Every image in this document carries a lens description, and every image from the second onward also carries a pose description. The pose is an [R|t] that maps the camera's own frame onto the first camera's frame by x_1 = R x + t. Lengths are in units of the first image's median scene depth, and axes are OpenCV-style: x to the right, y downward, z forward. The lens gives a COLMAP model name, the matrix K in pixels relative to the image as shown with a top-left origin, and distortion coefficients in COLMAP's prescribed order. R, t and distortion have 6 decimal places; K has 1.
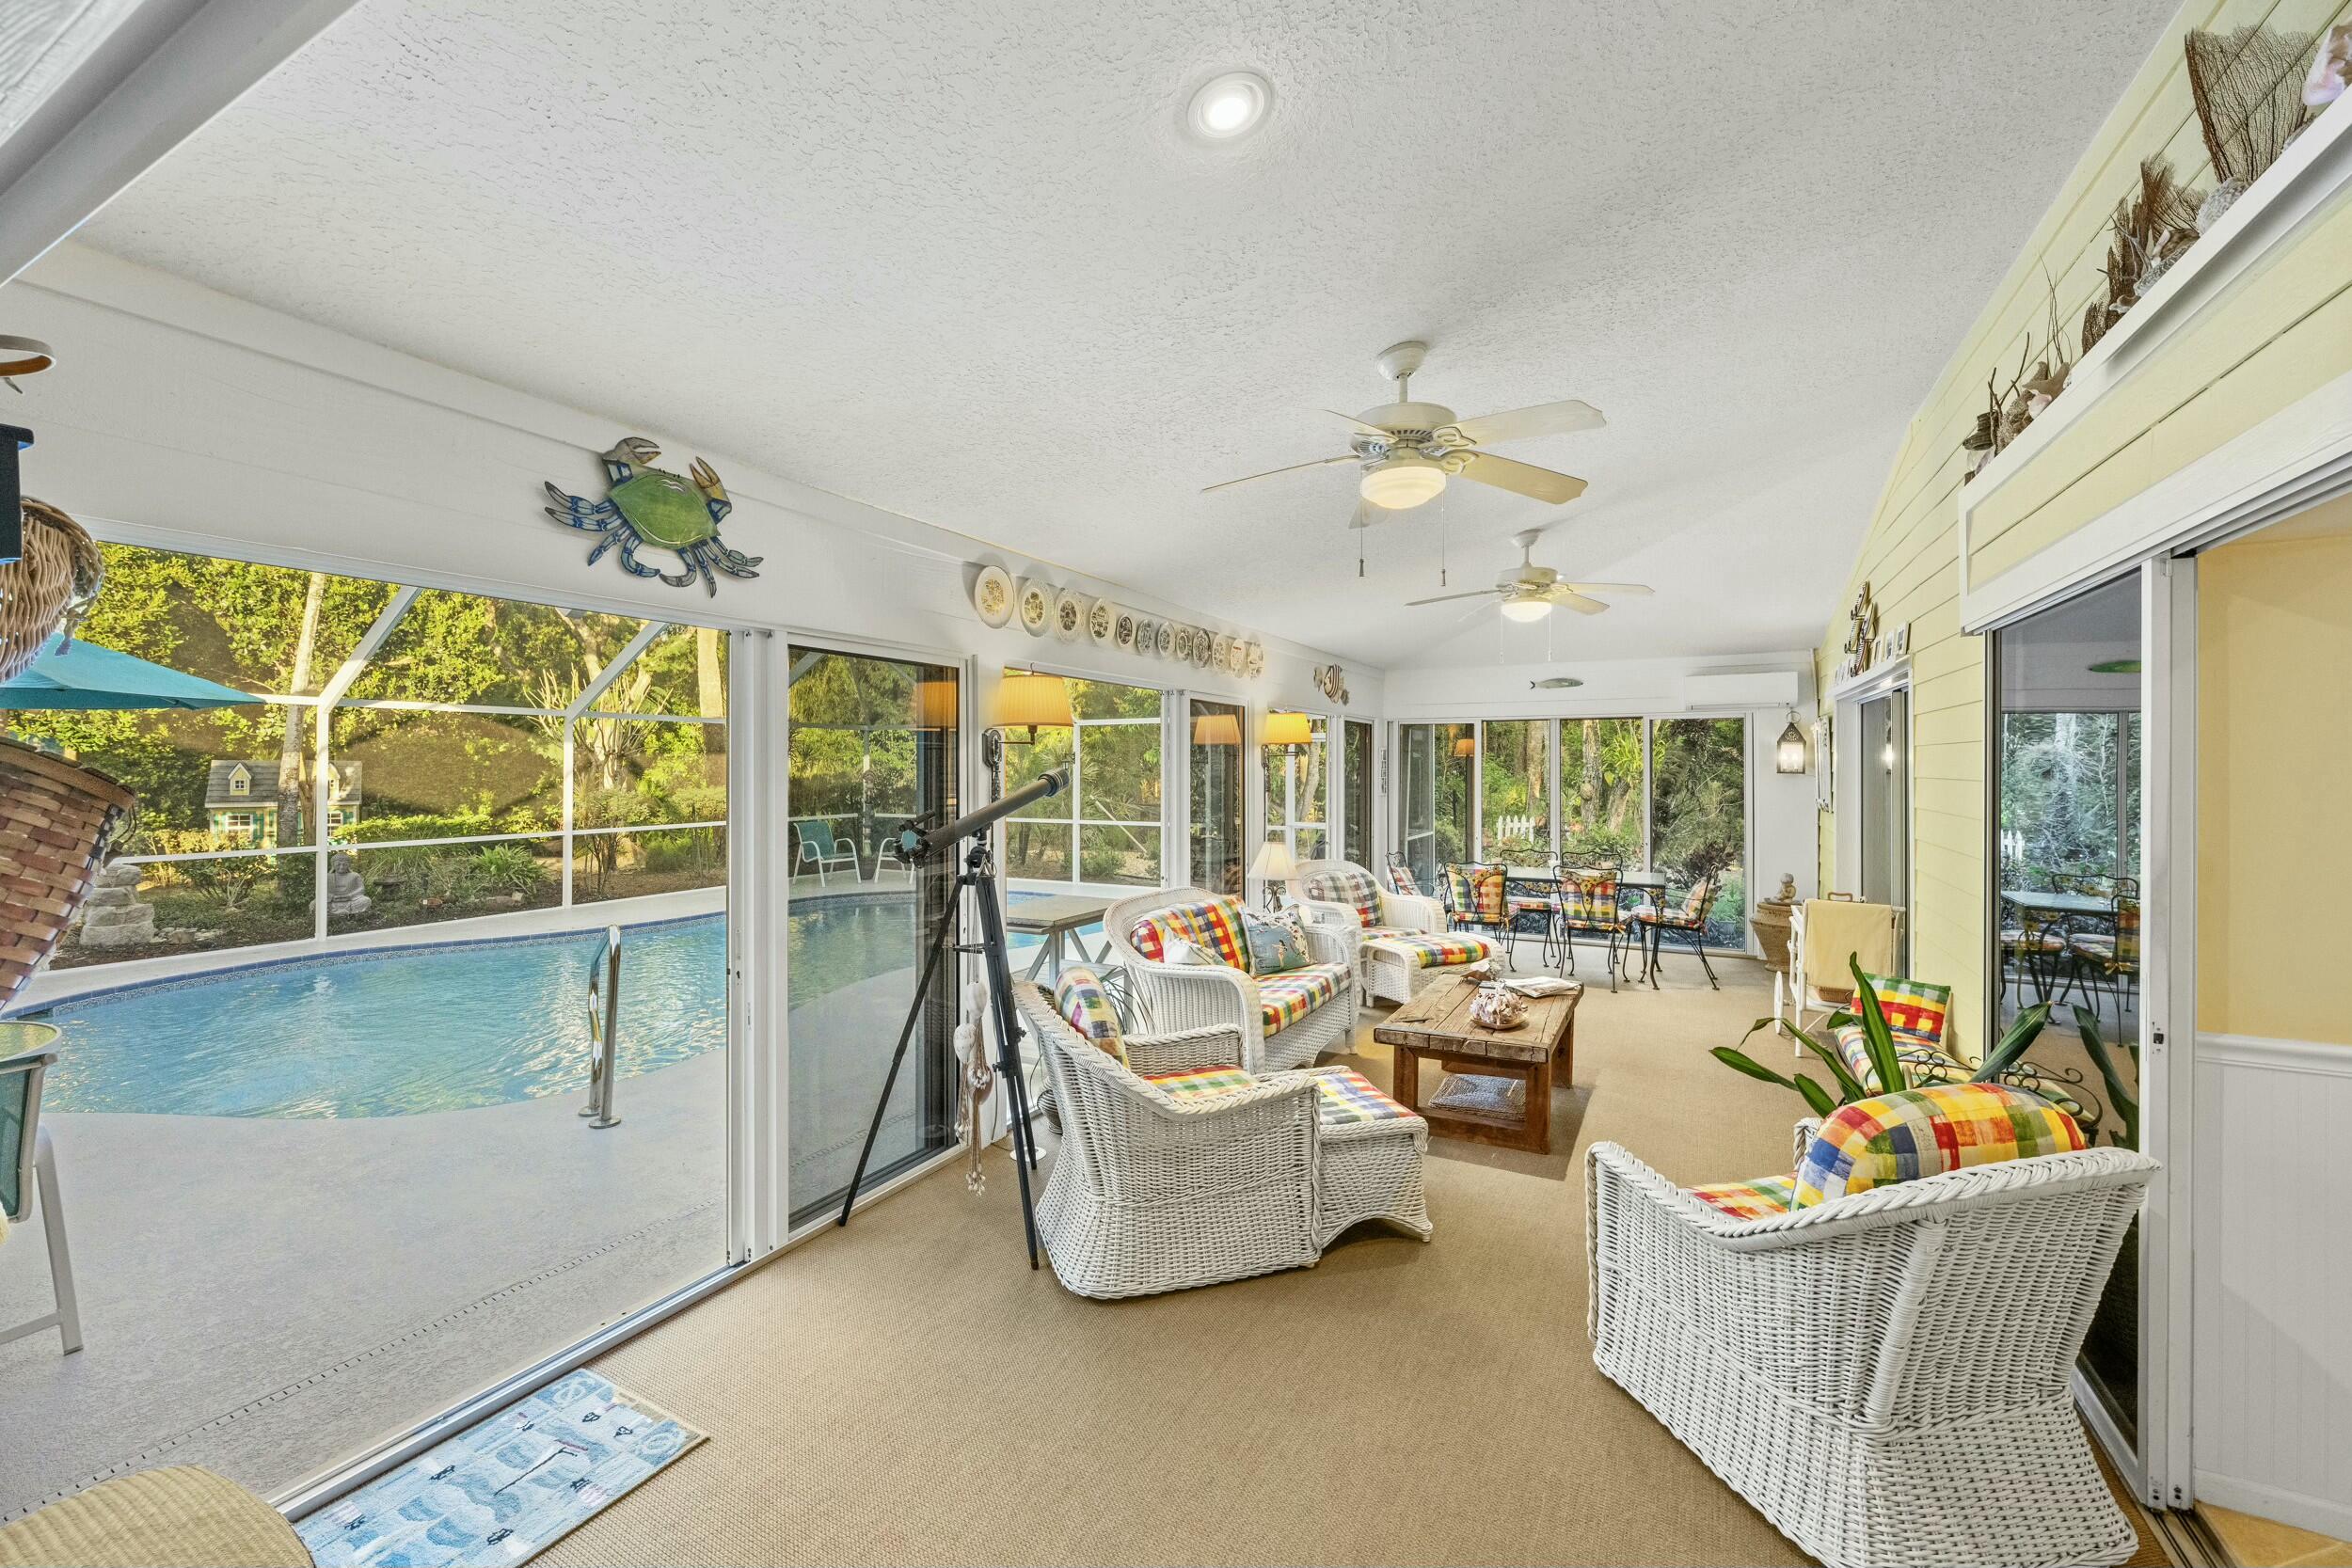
lens RADIAL K [[950.1, 0, 1176.0], [0, 950.1, 784.0], [0, 0, 1]] dist [-0.000389, -0.000081]
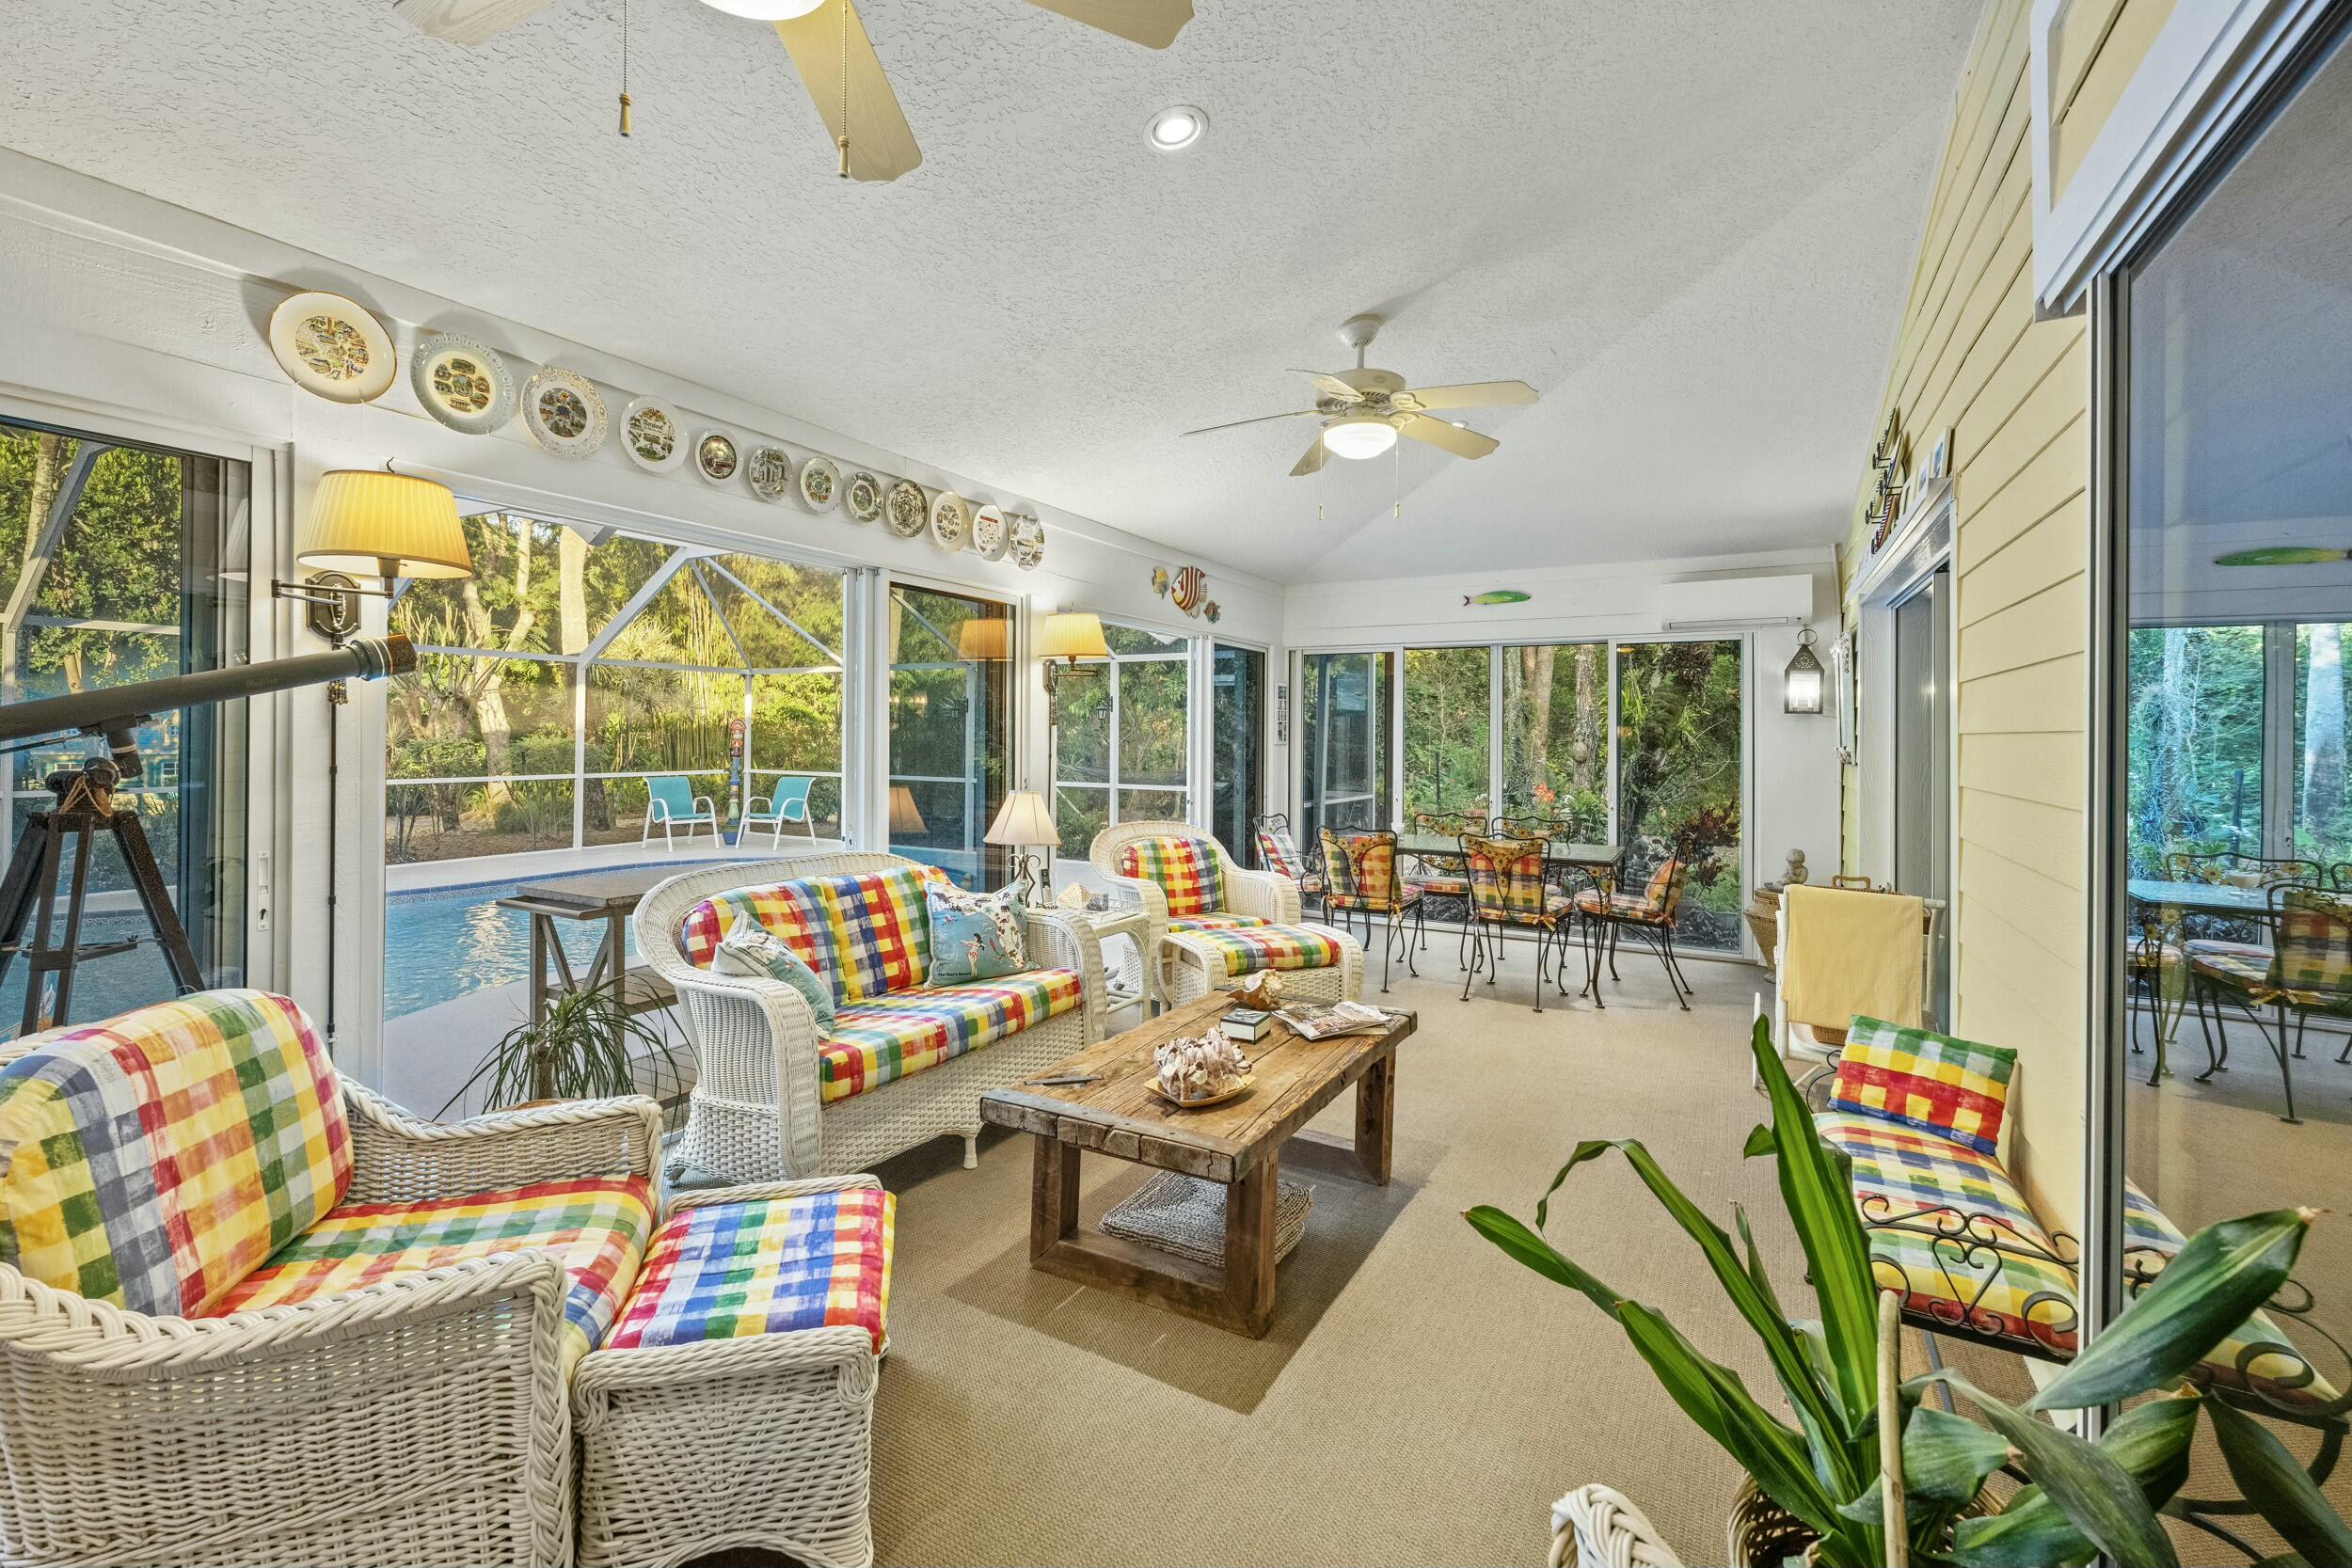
lens RADIAL K [[1010.9, 0, 1135.2], [0, 1010.9, 742.3], [0, 0, 1]] dist [-0.002363, -0.000393]
pose [[0.998996, 0.010517, -0.043544, 0.348558], [-0.010909, 0.999902, -0.008793, 0.049776], [0.043447, 0.009259, 0.999013, 0.416620]]
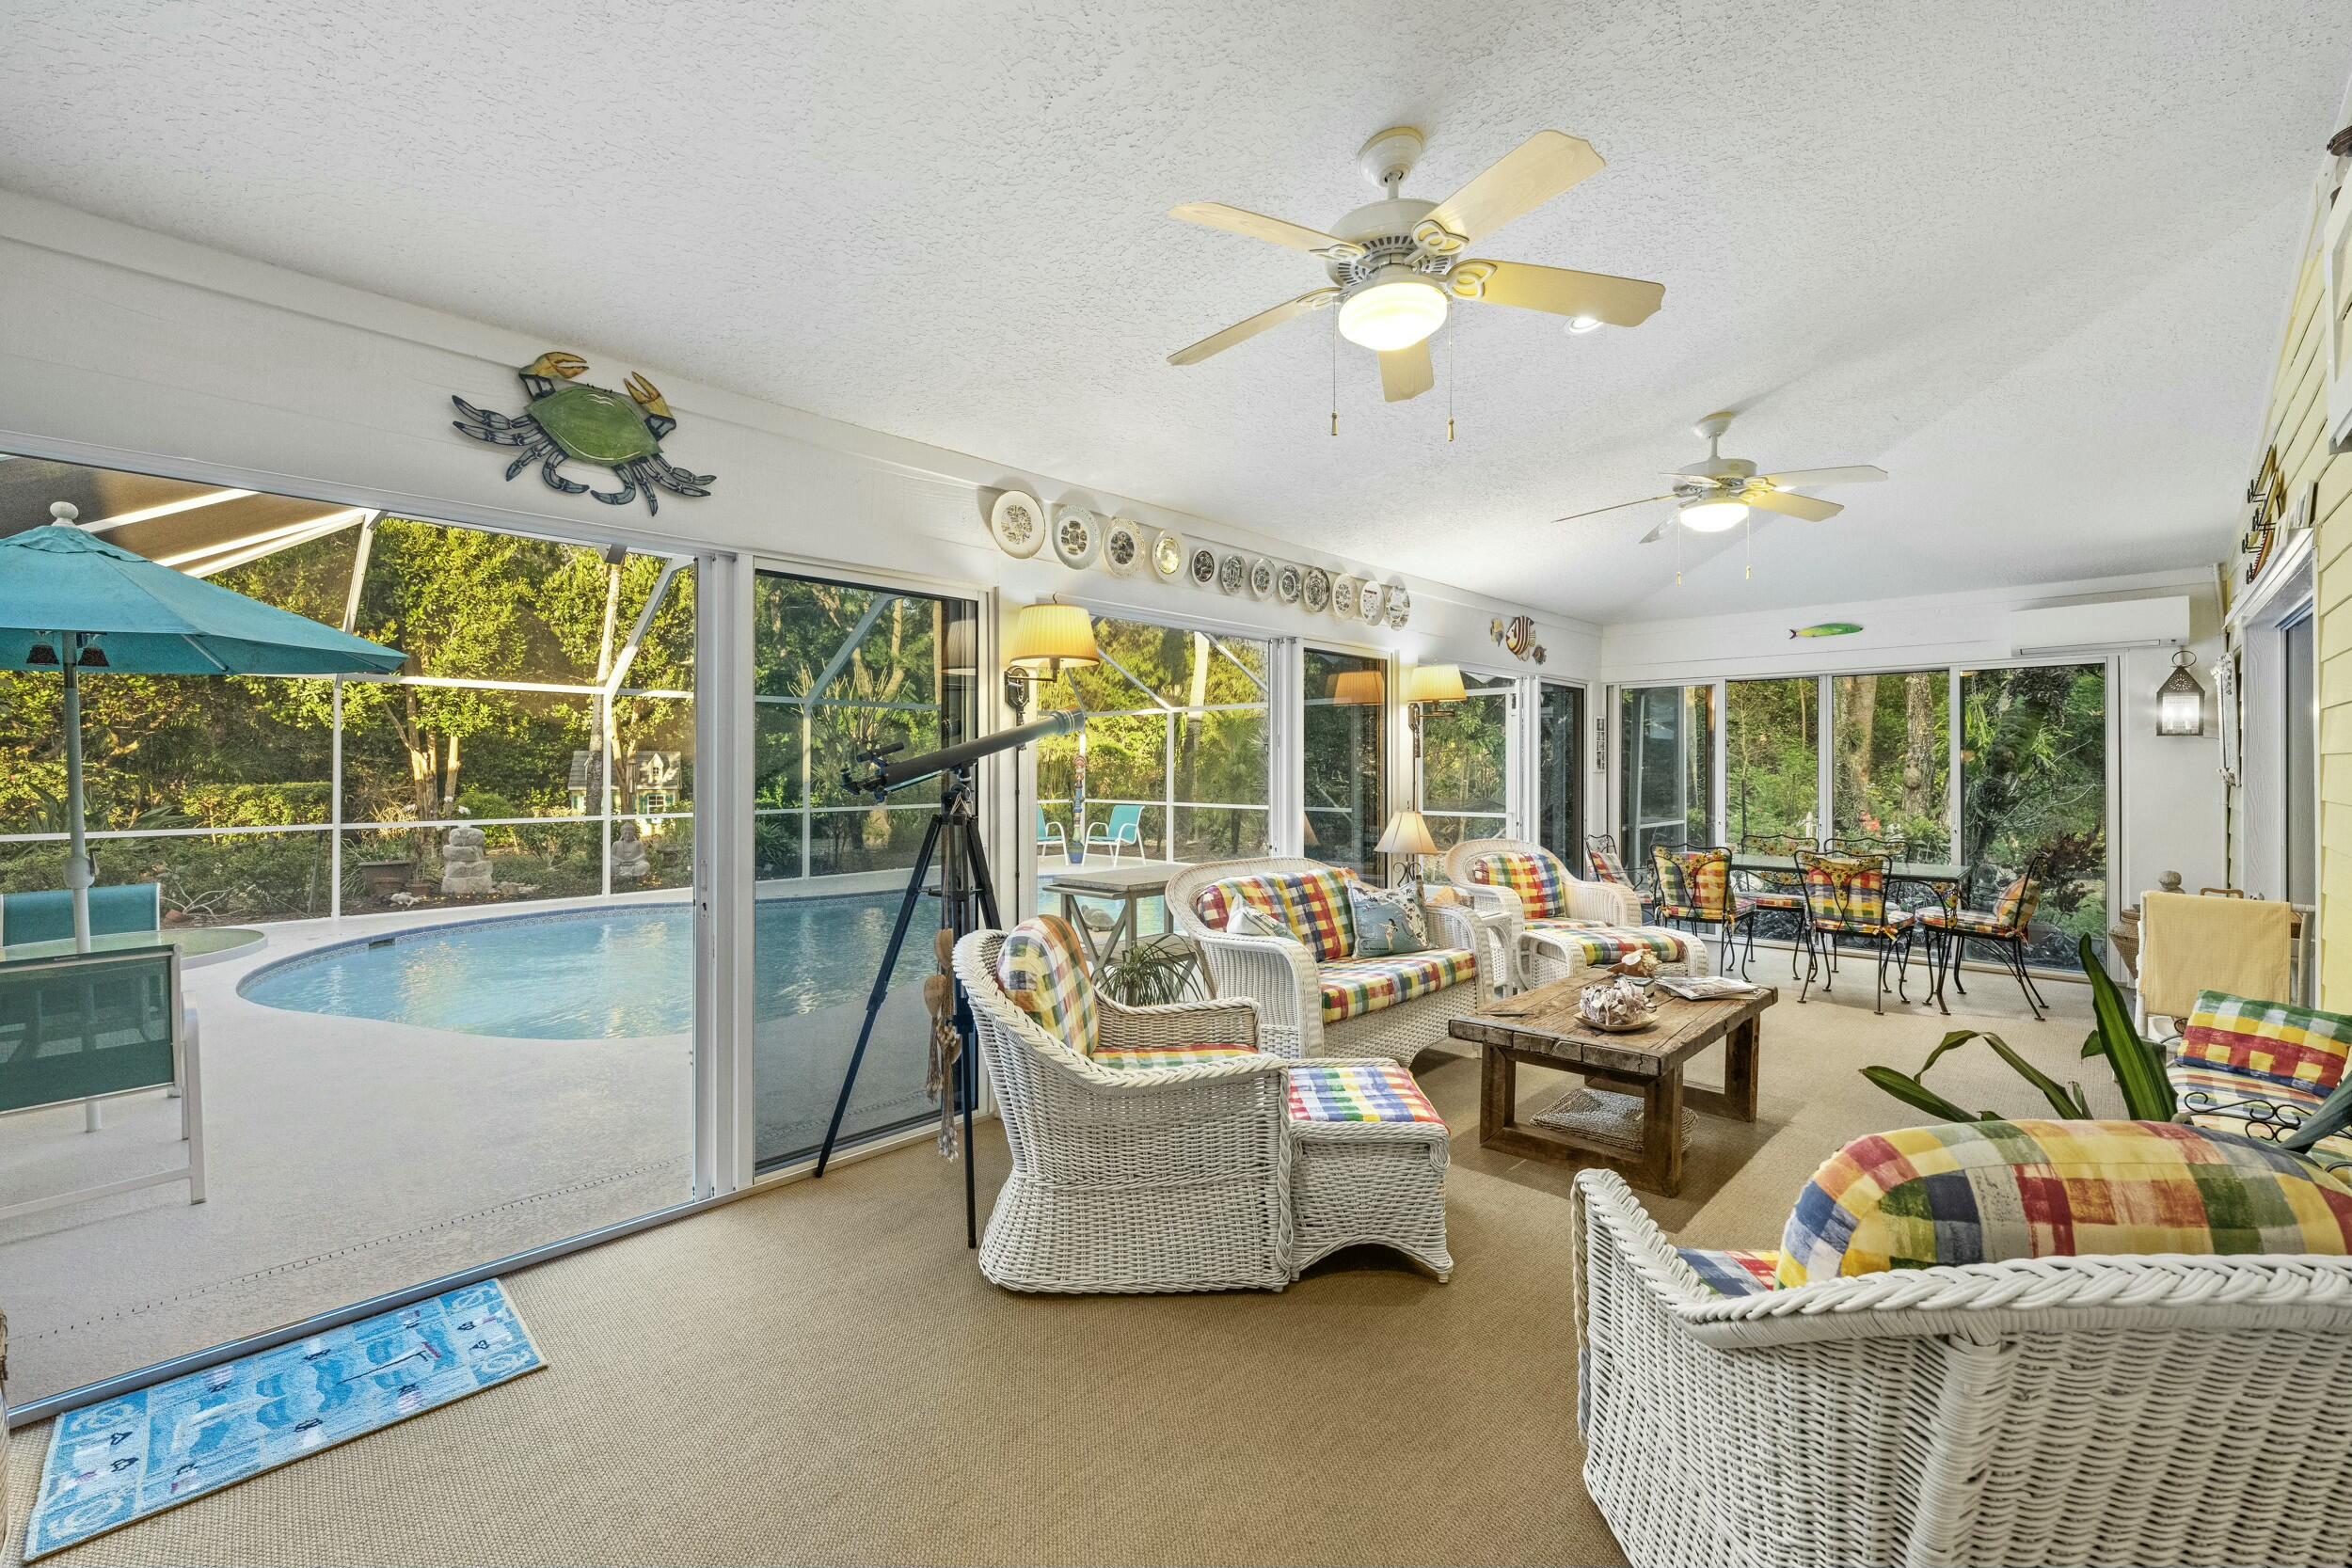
lens RADIAL K [[970.3, 0, 1162.1], [0, 970.3, 779.3], [0, 0, 1]] dist [-0.000501, -0.000356]
pose [[0.960201, 0.002511, -0.279299, 0.218099], [-0.003198, 0.999993, -0.002002, 0.055999], [0.279292, 0.002815, 0.960202, 0.135281]]
